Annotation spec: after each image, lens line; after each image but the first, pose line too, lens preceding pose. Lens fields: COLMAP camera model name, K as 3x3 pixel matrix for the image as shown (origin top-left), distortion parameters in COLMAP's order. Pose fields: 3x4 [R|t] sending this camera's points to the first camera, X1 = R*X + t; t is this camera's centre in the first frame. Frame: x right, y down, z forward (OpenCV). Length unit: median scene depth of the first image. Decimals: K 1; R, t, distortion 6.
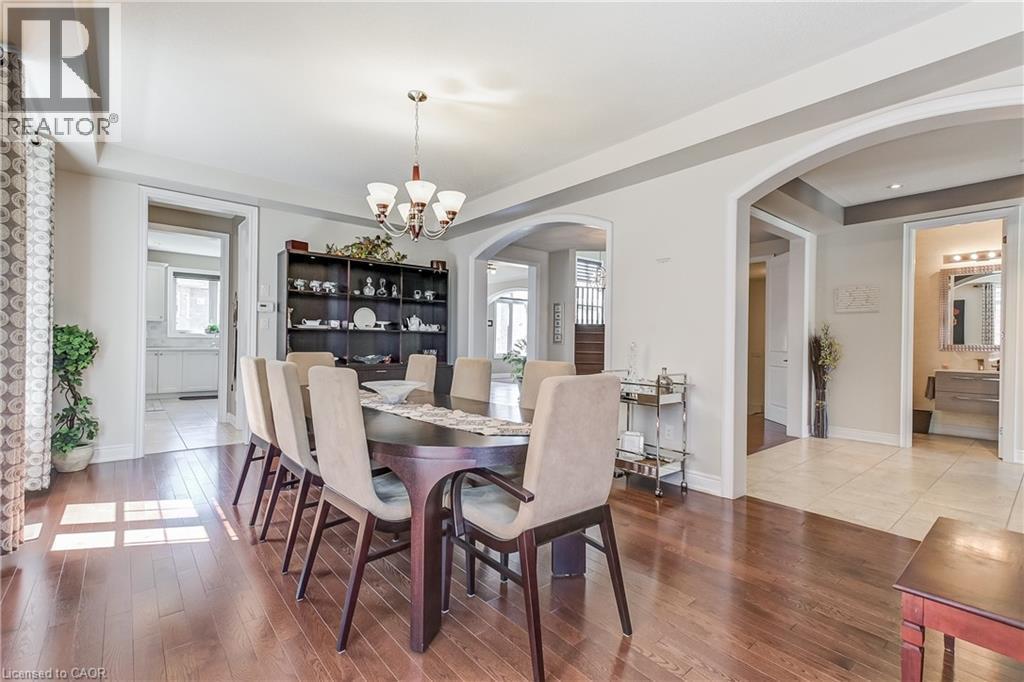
lens RADIAL K [[461.5, 0, 514.4], [0, 461.5, 344.9], [0, 0, 1]] dist [0.002779, -0.000016]
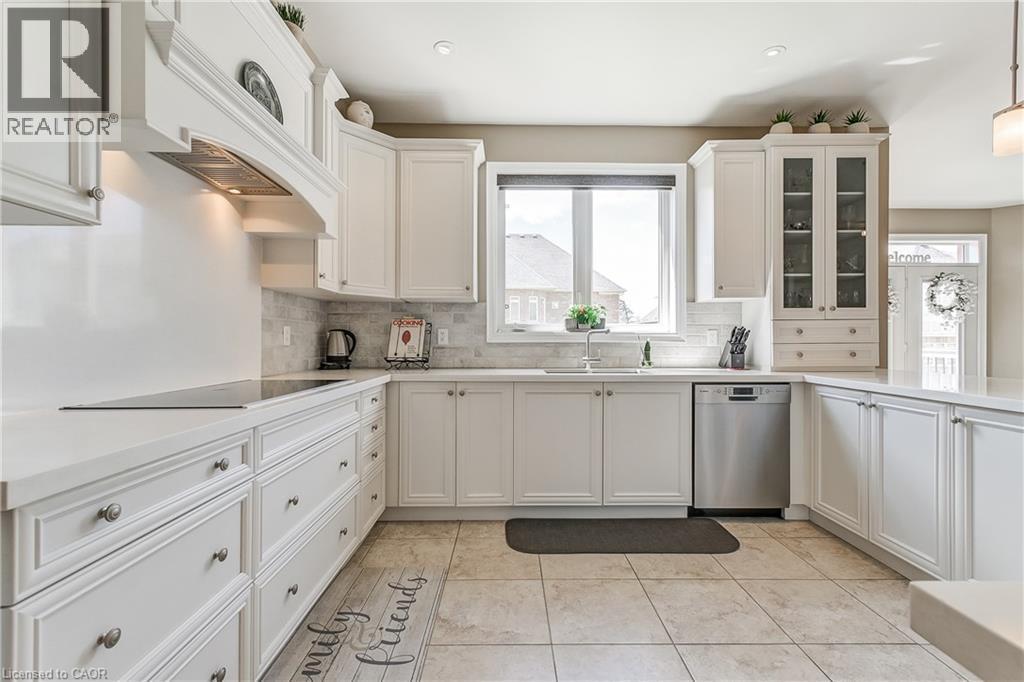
lens RADIAL K [[461.5, 0, 512.1], [0, 461.5, 345.1], [0, 0, 1]] dist [0.002779, -0.000016]
pose [[0.771383, -0.015293, -0.636188, -0.458406], [0.006982, 0.999854, -0.015569, -0.007620], [0.636333, 0.007568, 0.771377, 0.673505]]
